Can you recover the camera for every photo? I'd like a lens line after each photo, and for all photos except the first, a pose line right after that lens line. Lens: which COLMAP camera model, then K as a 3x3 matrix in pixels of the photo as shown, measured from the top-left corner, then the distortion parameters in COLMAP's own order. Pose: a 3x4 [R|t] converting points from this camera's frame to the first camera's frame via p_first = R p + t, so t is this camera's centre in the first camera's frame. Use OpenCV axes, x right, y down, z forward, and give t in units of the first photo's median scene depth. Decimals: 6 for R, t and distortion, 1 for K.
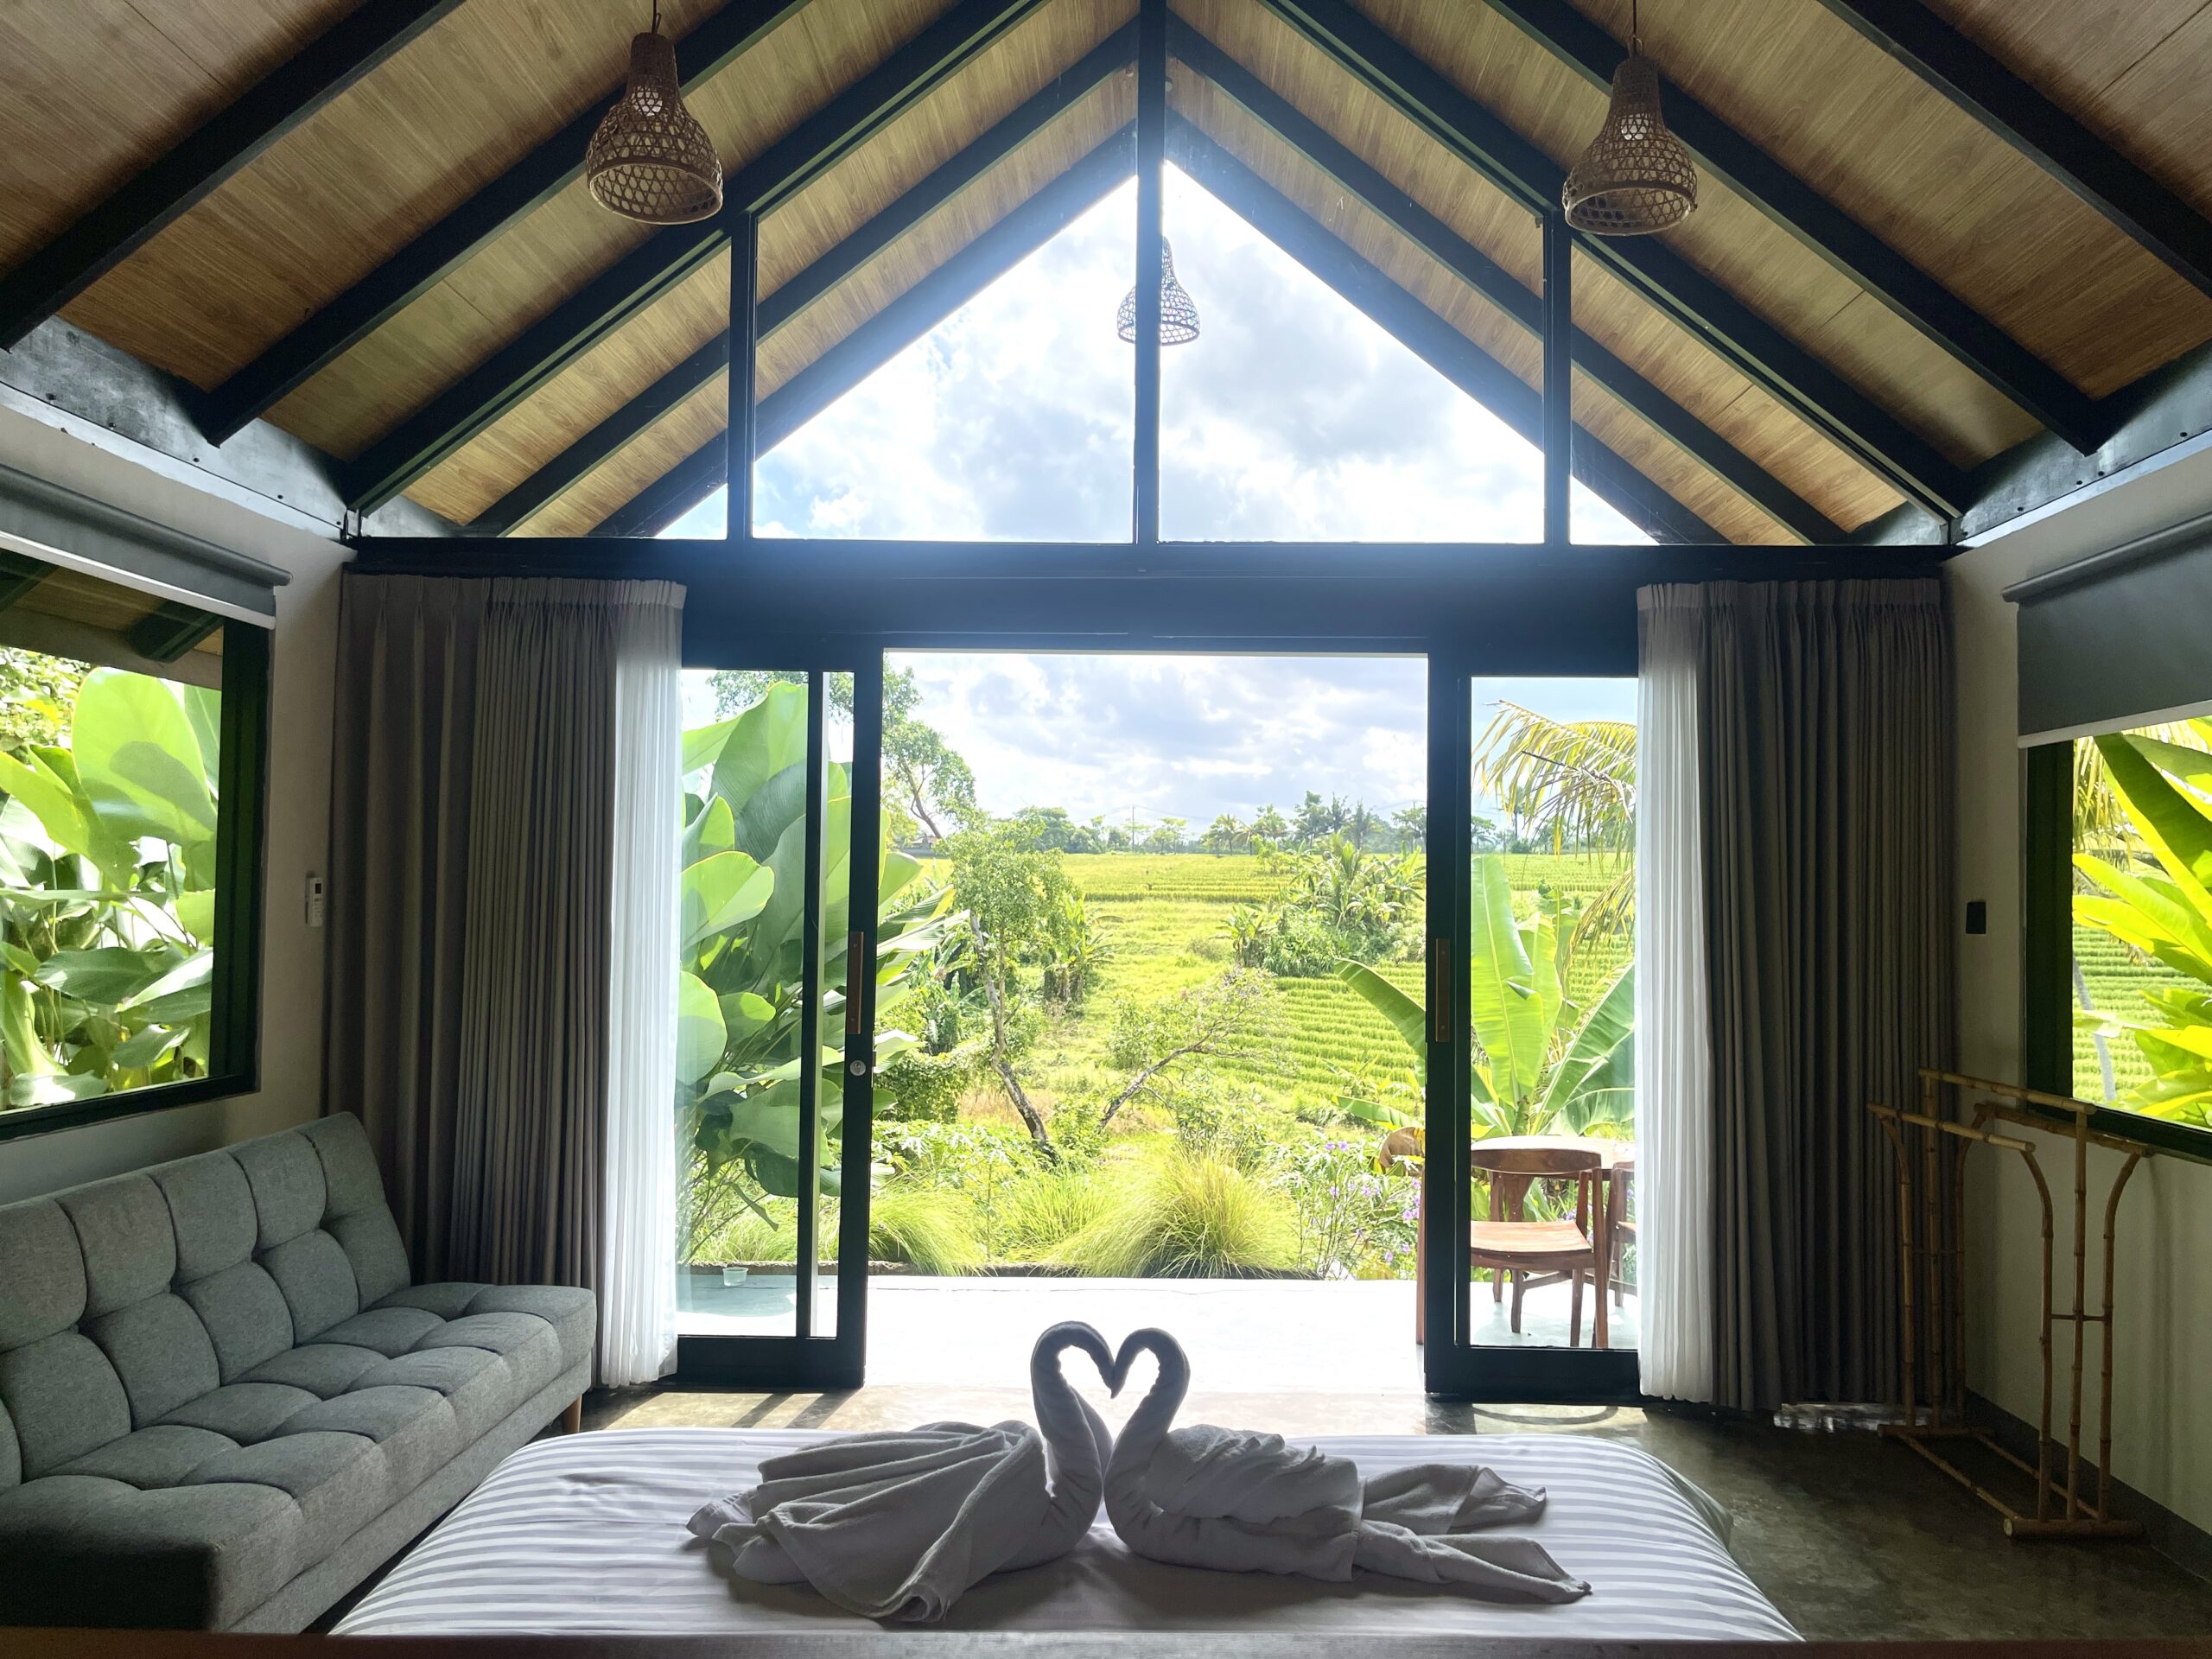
lens RADIAL K [[1681.4, 0, 1108.5], [0, 1681.4, 835.1], [0, 0, 1]] dist [0.082410, -0.113904]
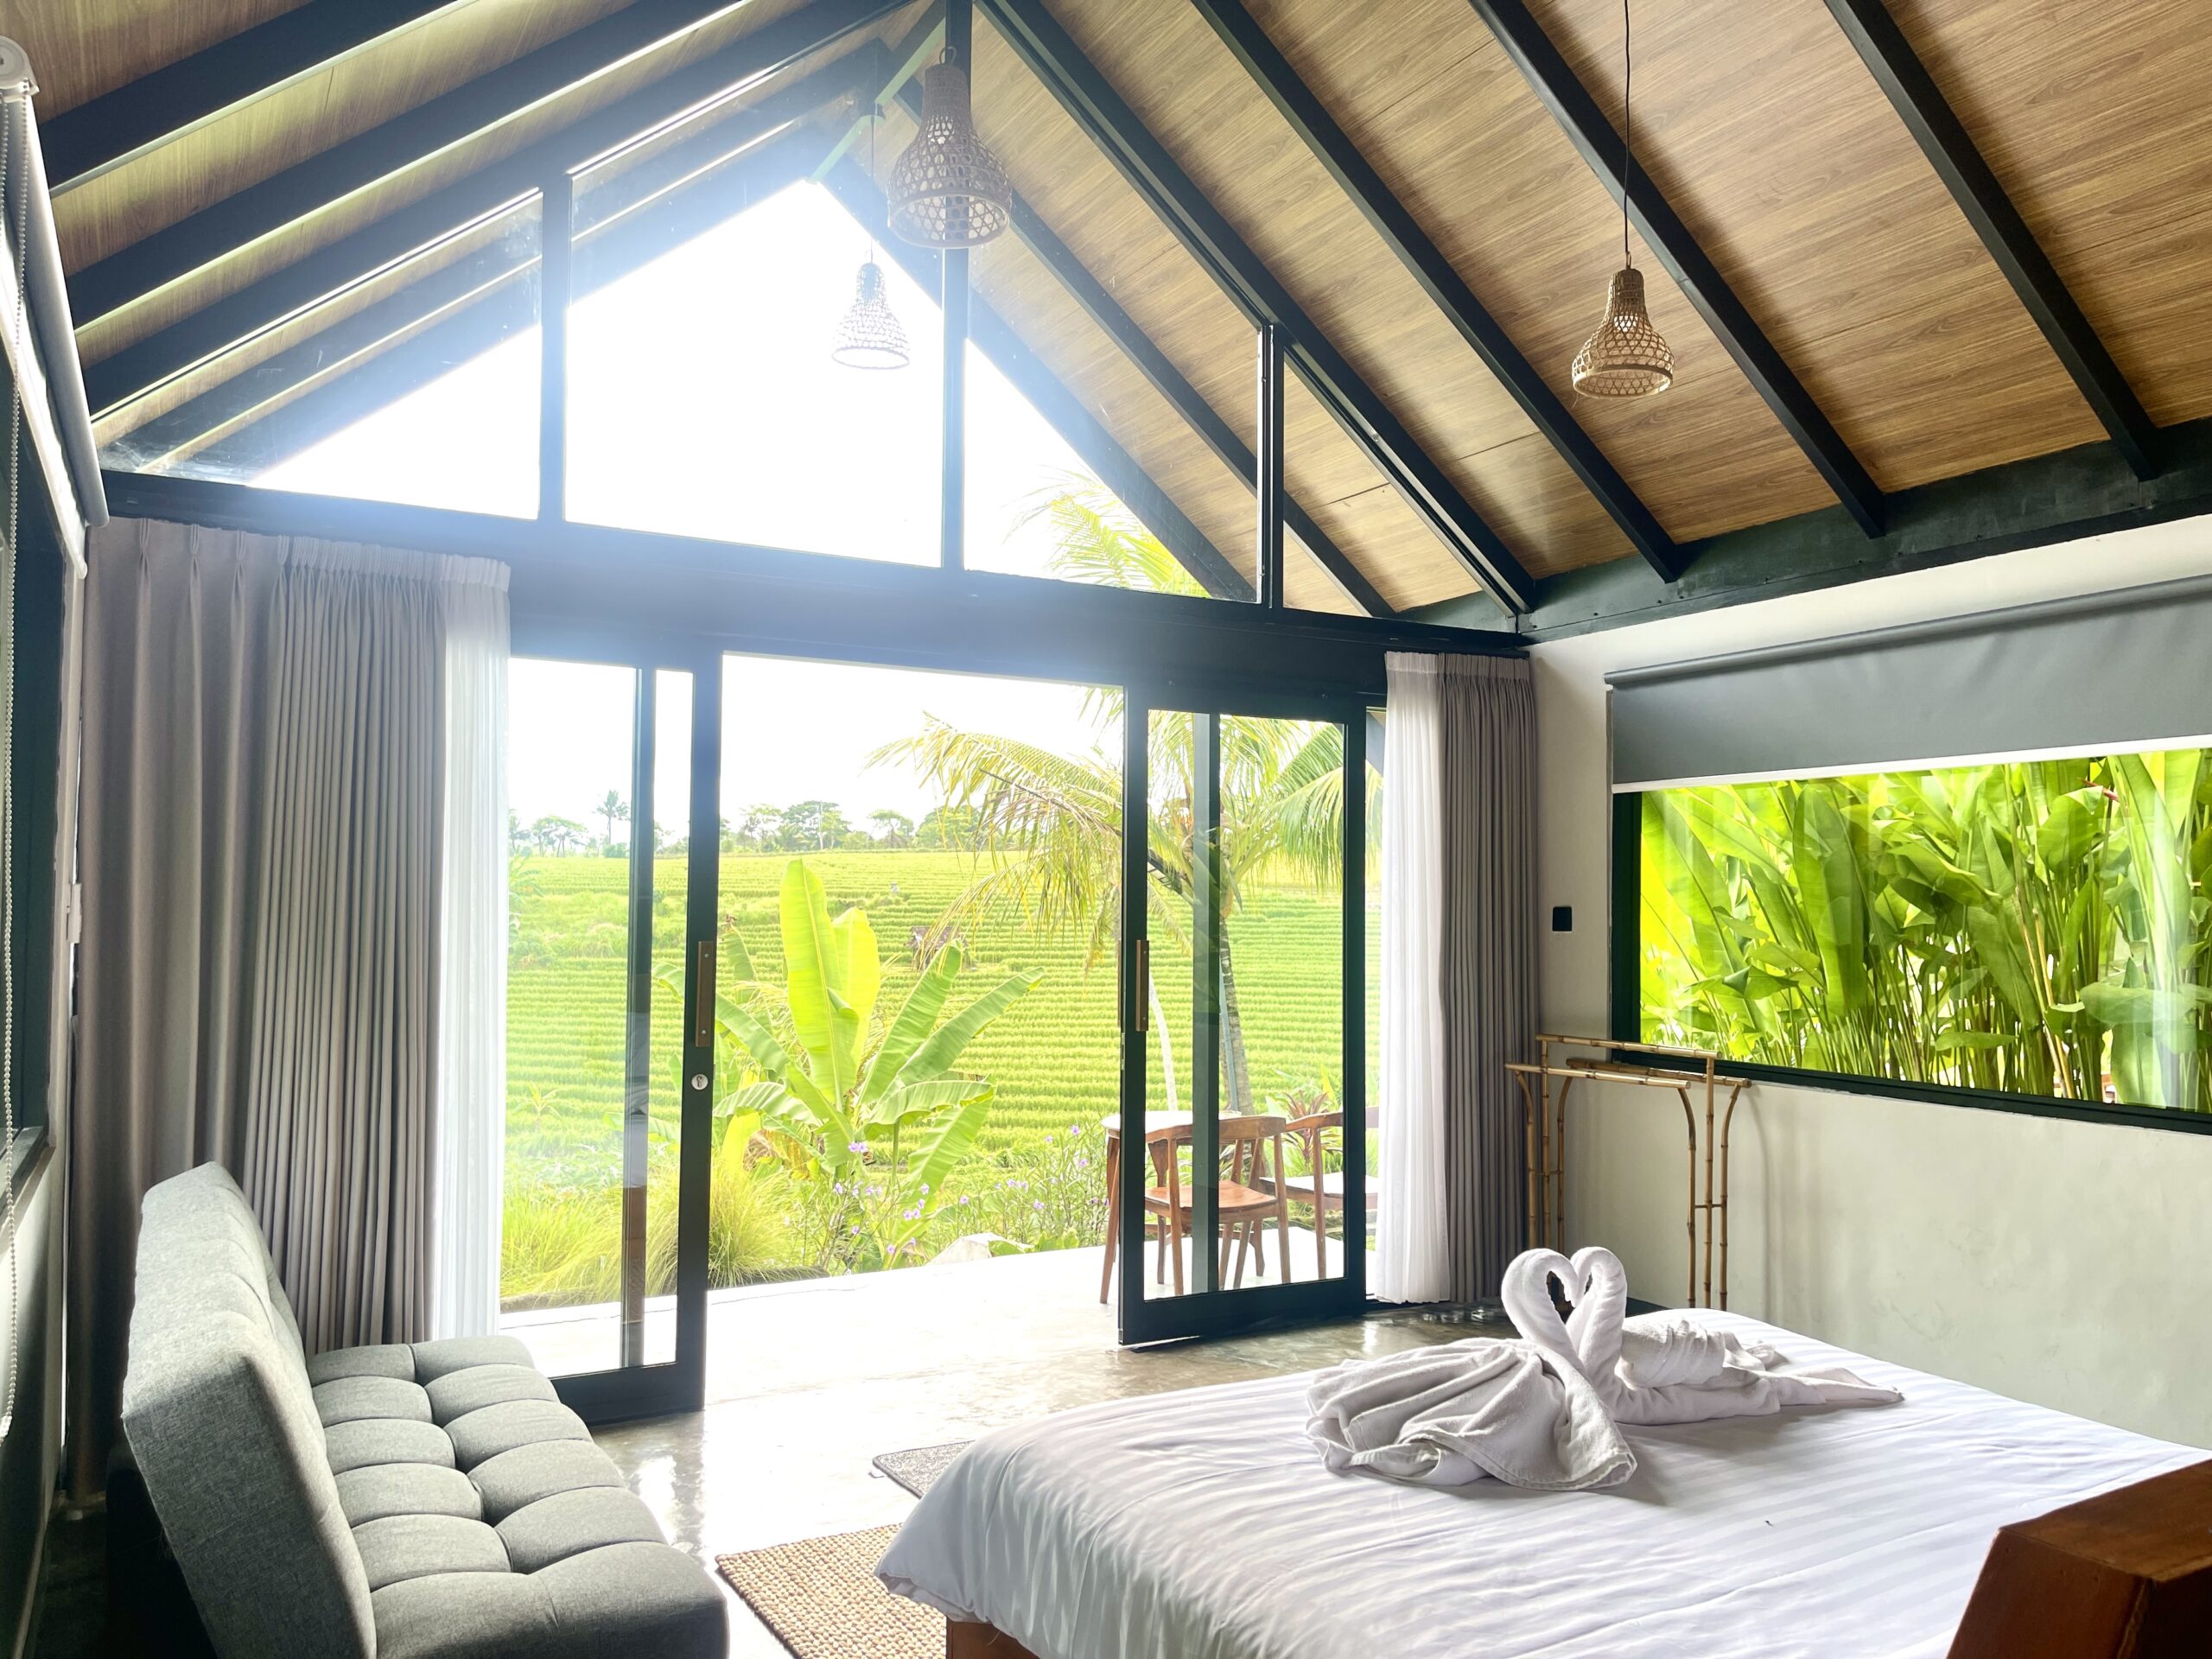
lens RADIAL K [[1712.0, 0, 1055.5], [0, 1712.0, 821.4], [0, 0, 1]] dist [0.003936, 0.067173]
pose [[0.865255, 0.020833, 0.500899, -0.467360], [-0.016084, 0.999775, -0.013799, -0.002002], [-0.501074, 0.003883, 0.865396, 0.042787]]
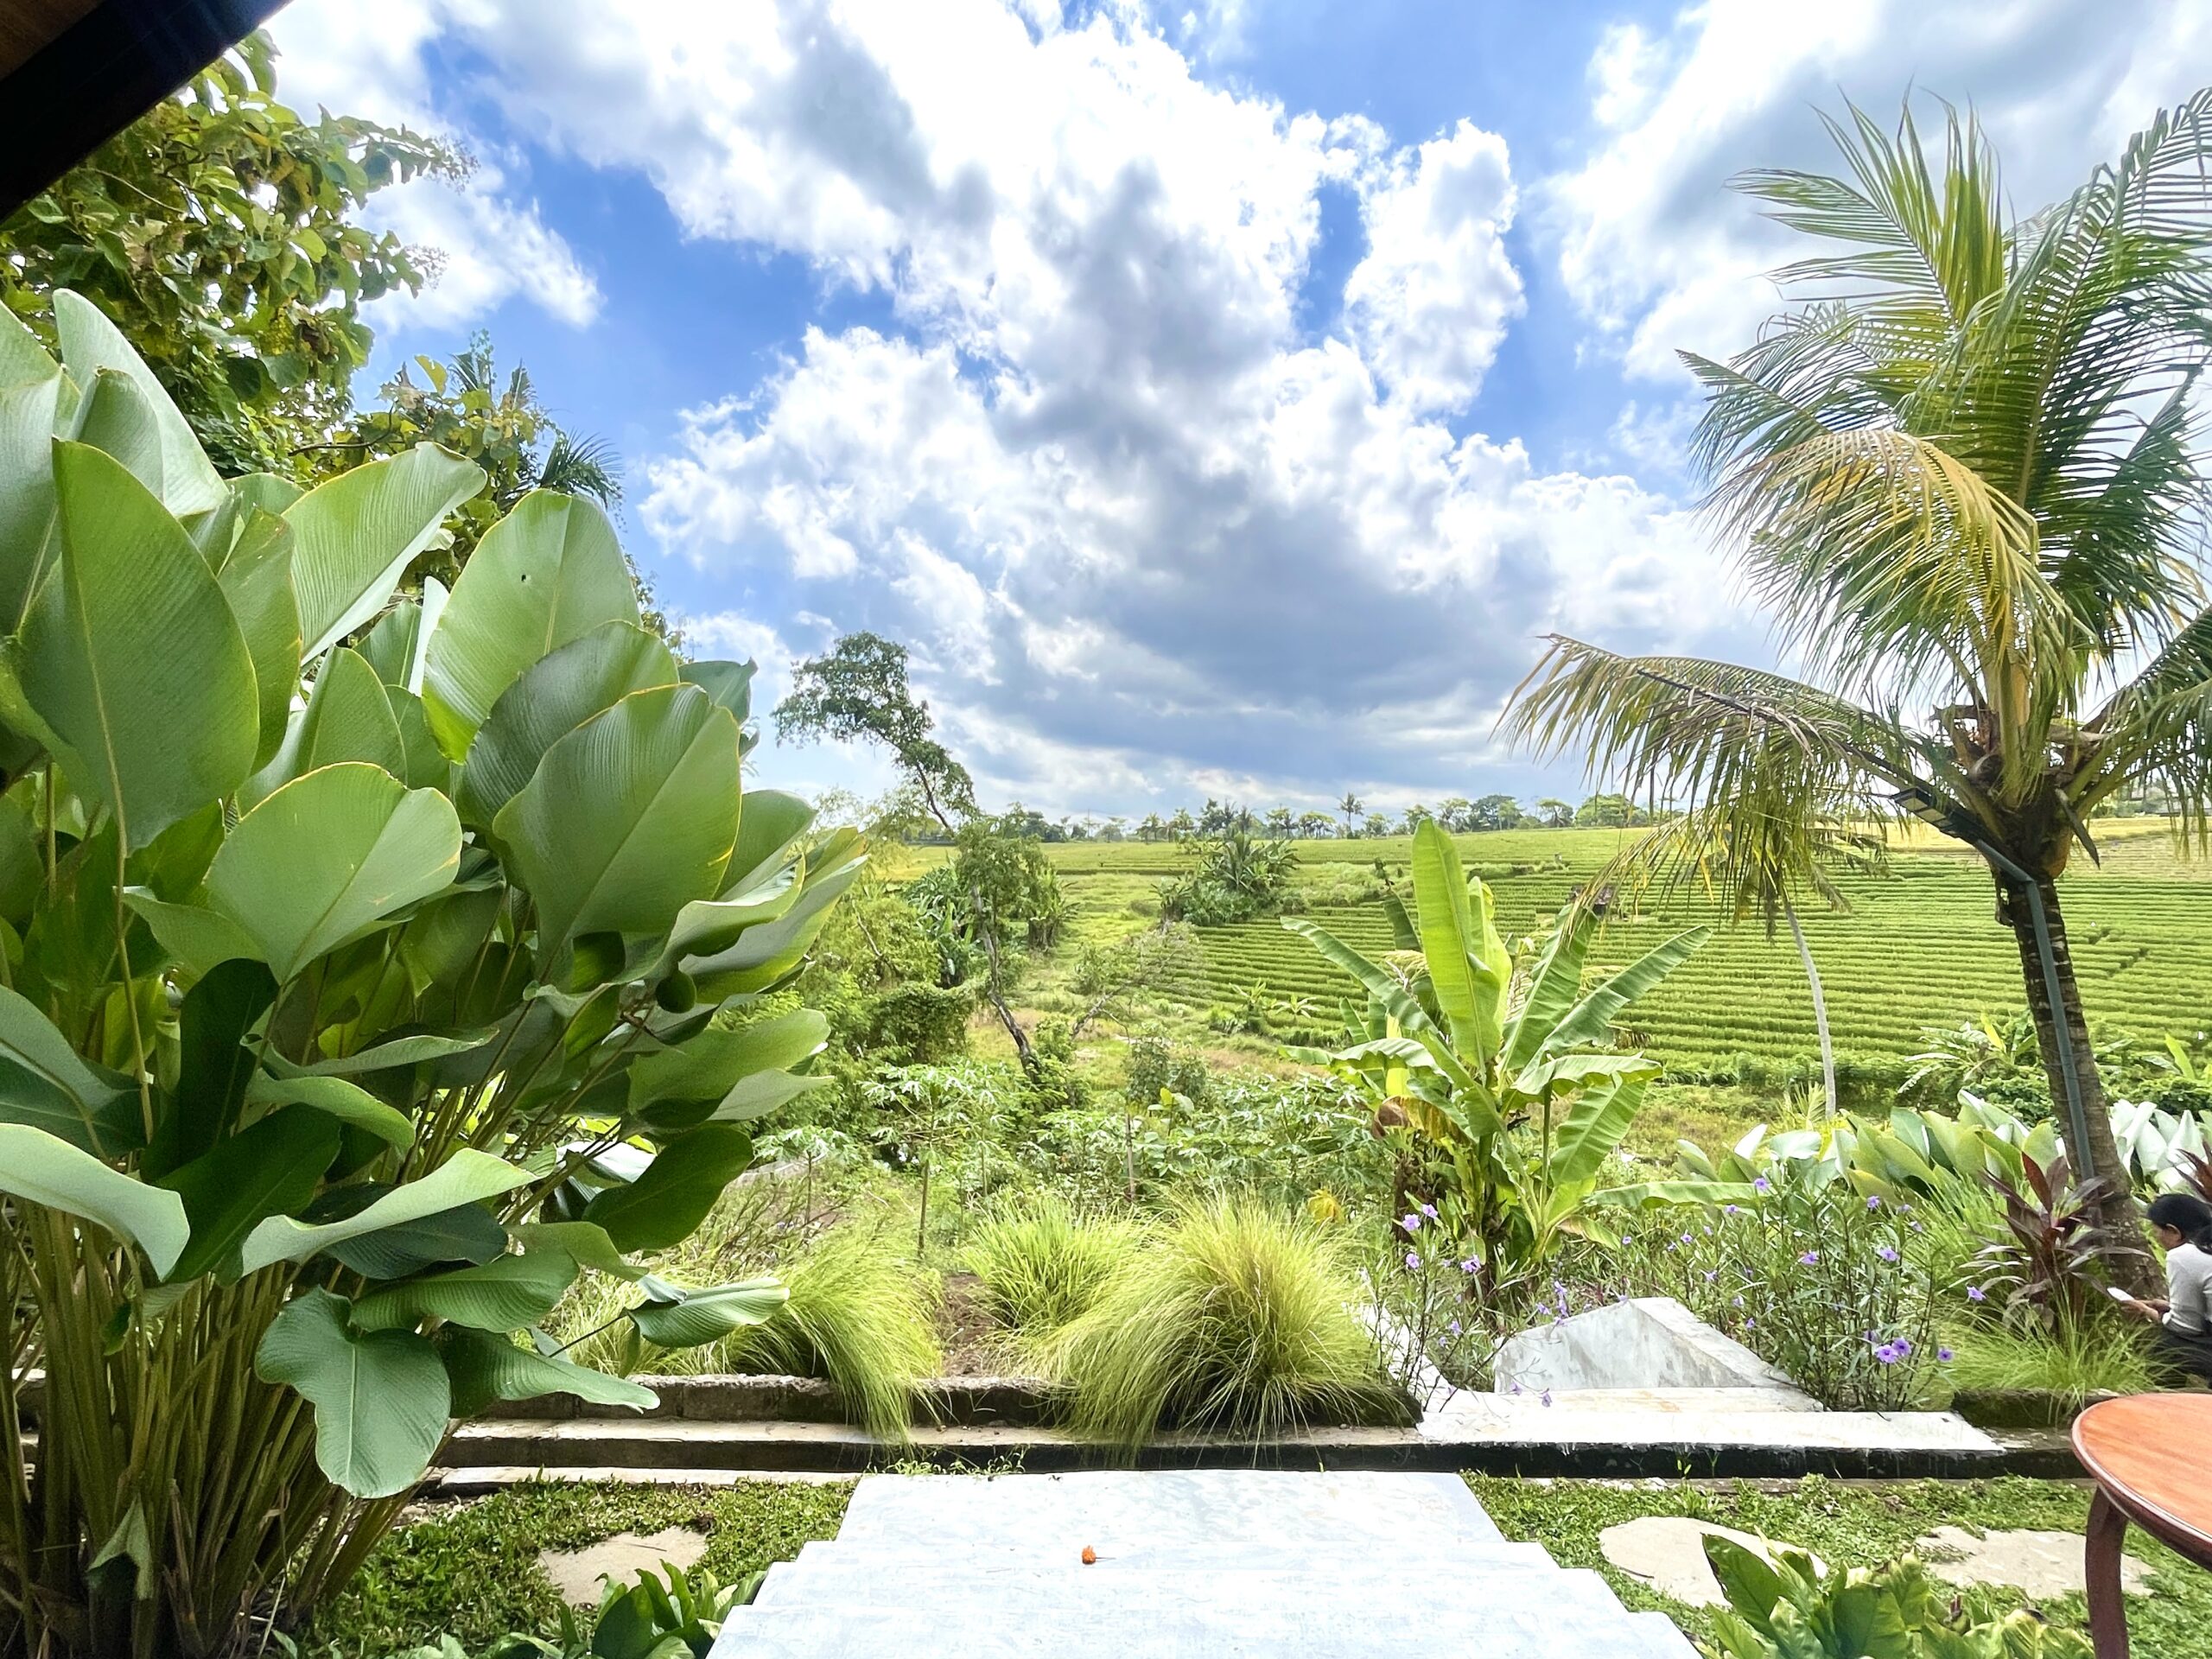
lens RADIAL K [[1079.3, 0, 1090.7], [0, 1079.3, 855.9], [0, 0, 1]] dist [-0.000395, 0.000011]
pose [[0.999784, -0.009334, 0.018556, -0.021791], [0.008932, 0.999727, 0.021596, 0.040964], [-0.018752, -0.021425, 0.999595, 0.922023]]
